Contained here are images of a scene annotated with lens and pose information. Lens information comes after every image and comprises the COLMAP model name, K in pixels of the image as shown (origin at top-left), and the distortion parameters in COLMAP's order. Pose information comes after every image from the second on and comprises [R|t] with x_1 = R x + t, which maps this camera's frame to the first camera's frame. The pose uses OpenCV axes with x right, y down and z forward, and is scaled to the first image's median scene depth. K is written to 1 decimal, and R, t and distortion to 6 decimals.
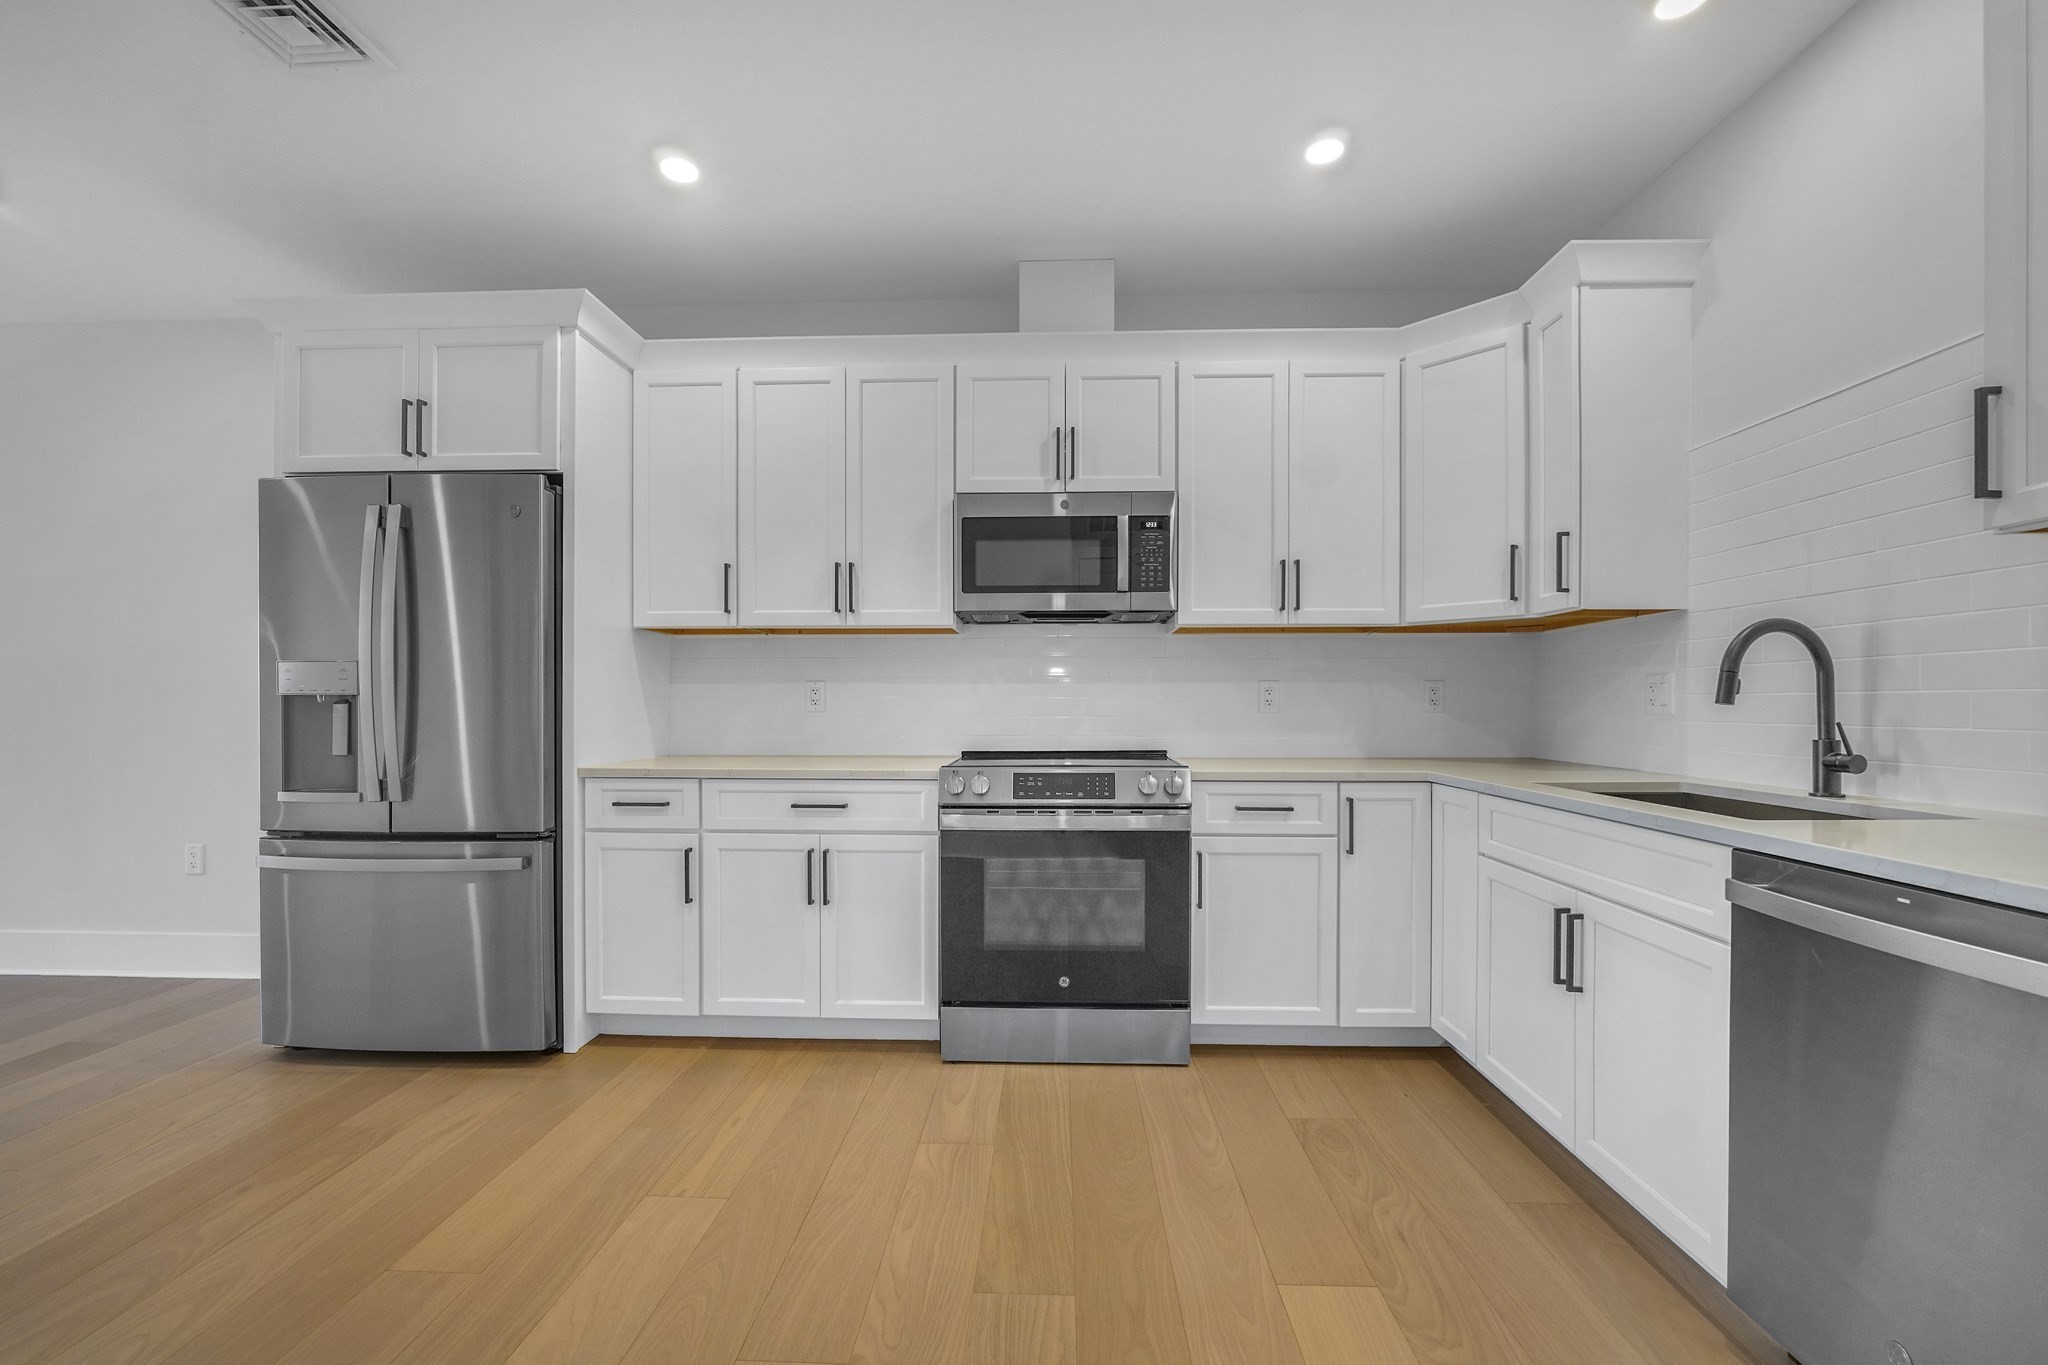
lens RADIAL K [[886.4, 0, 1030.3], [0, 886.4, 701.2], [0, 0, 1]] dist [-0.011857, 0.000428]
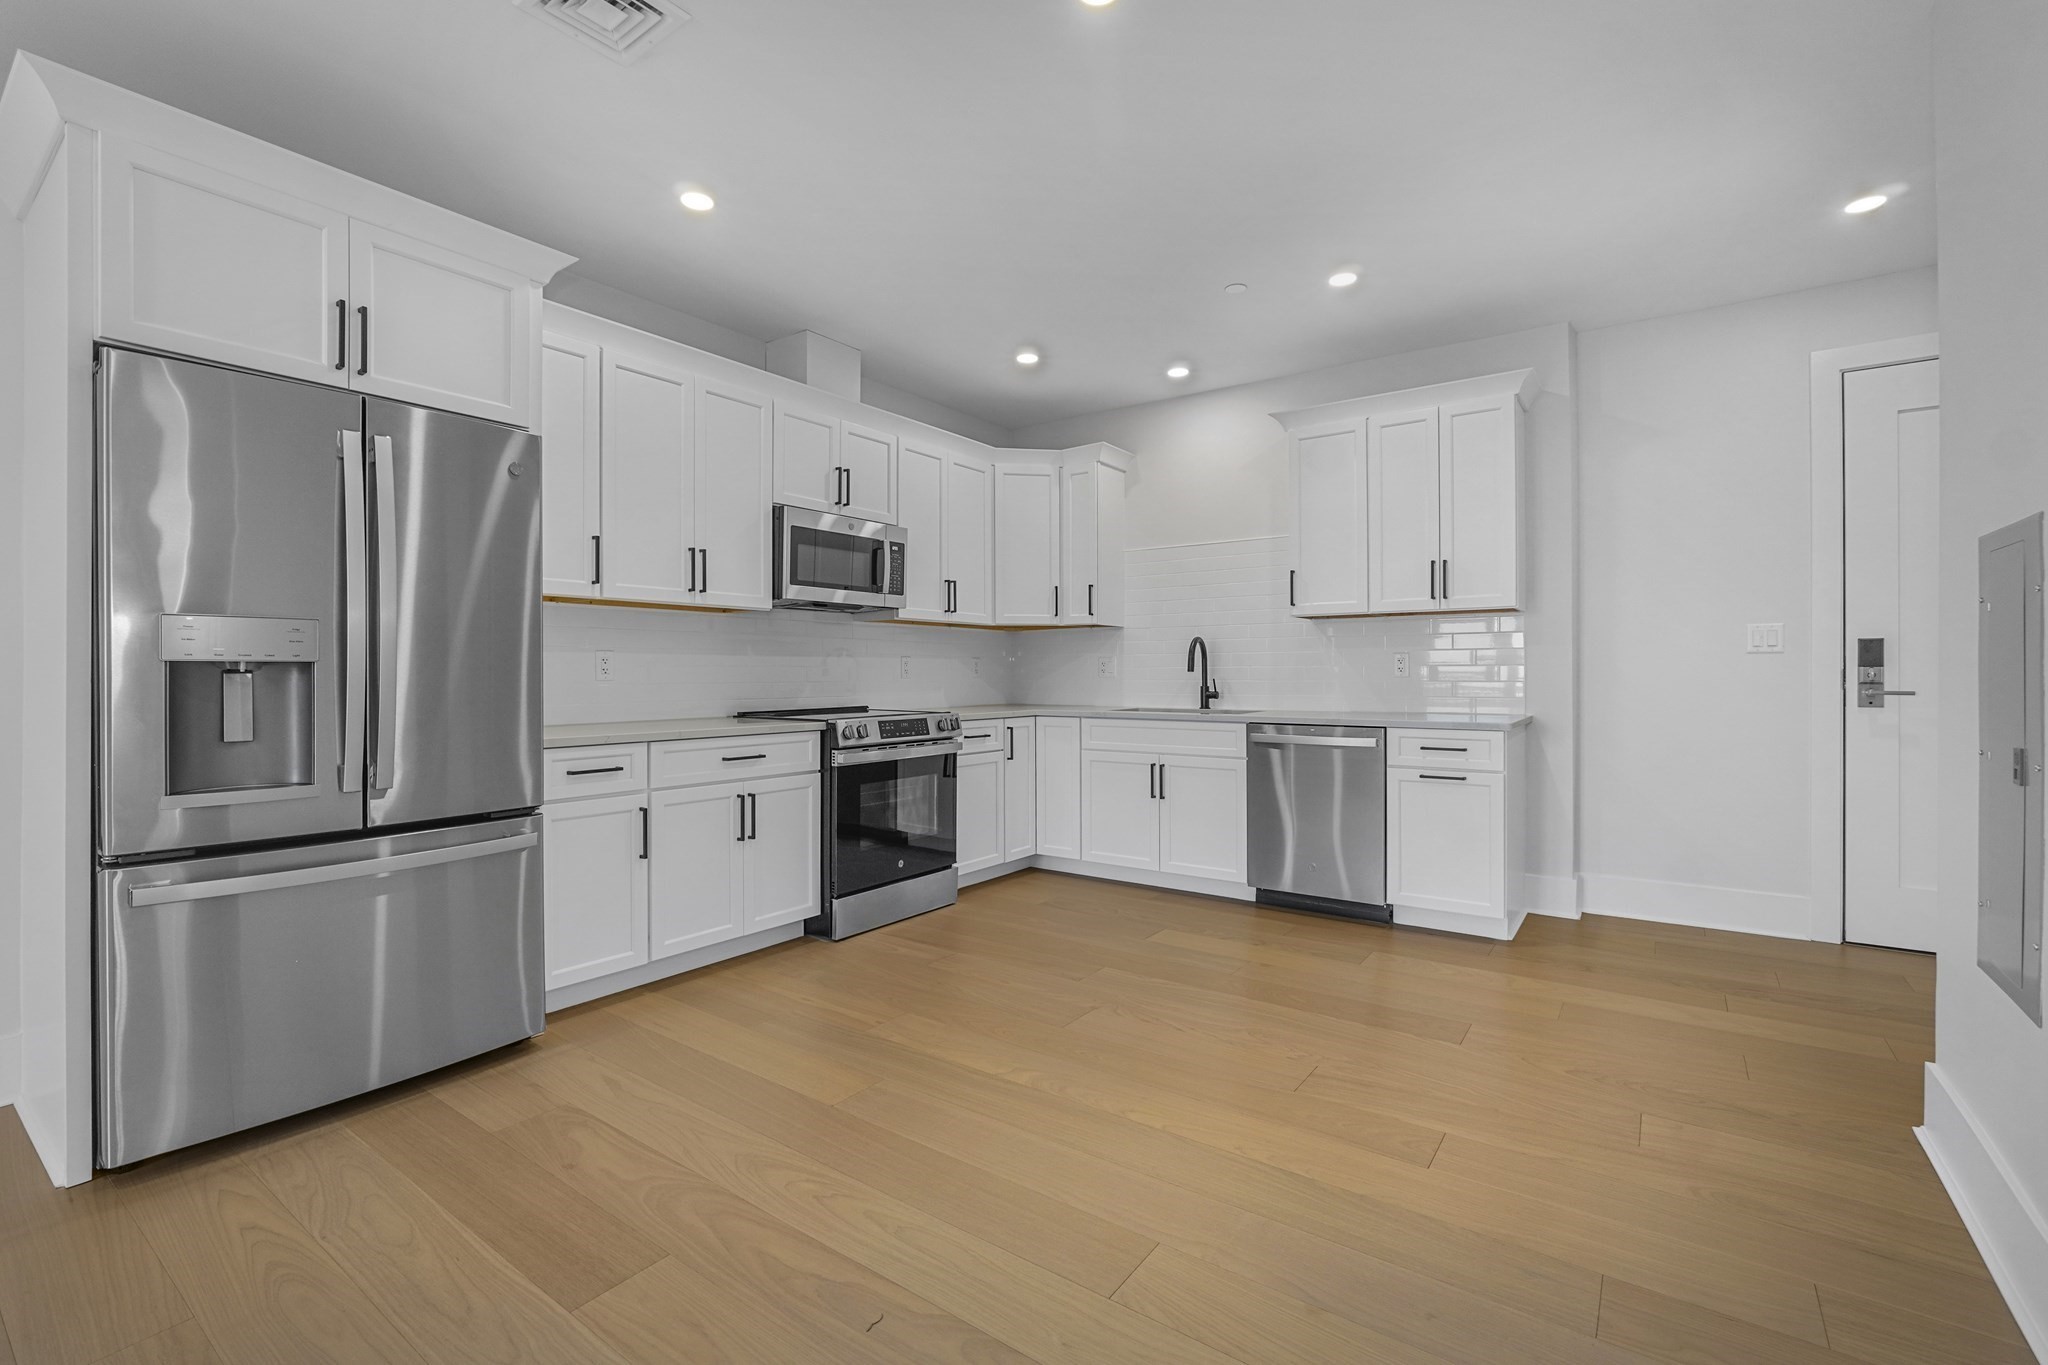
lens RADIAL K [[900.7, 0, 1023.9], [0, 900.7, 667.3], [0, 0, 1]] dist [-0.003202, 0.000104]
pose [[0.549809, 0.004066, 0.835281, -1.047472], [0.000552, 0.999986, -0.005231, 0.002516], [-0.835290, 0.003337, 0.549799, 0.016449]]
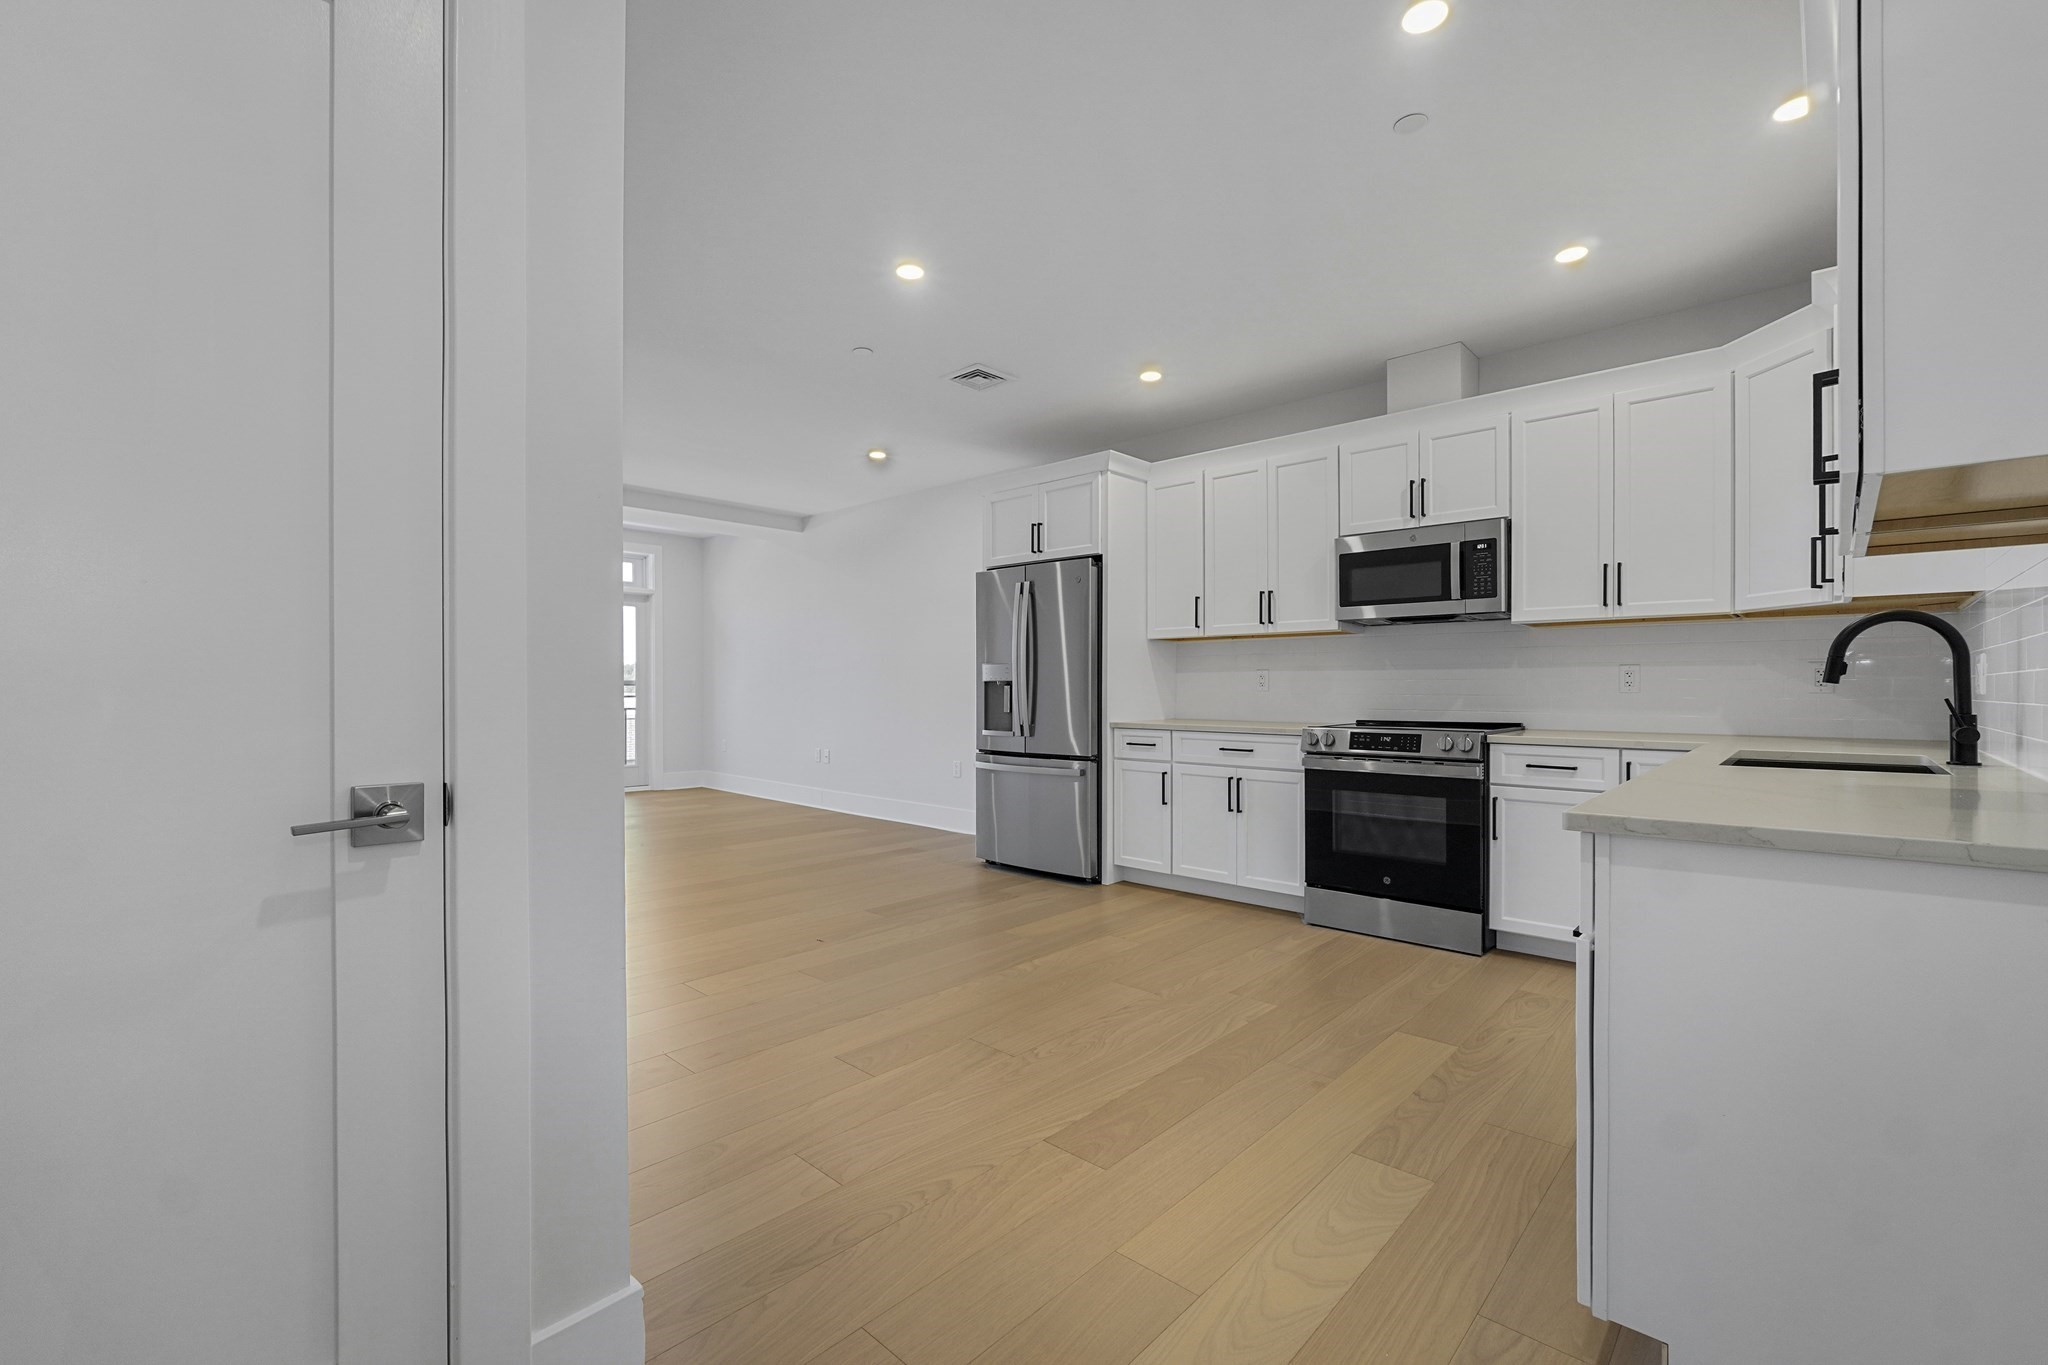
lens RADIAL K [[885.8, 0, 1024.0], [0, 885.8, 682.5], [0, 0, 1]] dist [-0.000902, 0.000073]
pose [[0.757200, -0.003393, -0.653174, 0.507143], [0.000104, 0.999987, -0.005074, 0.006246], [0.653183, 0.003774, 0.757190, -0.441032]]
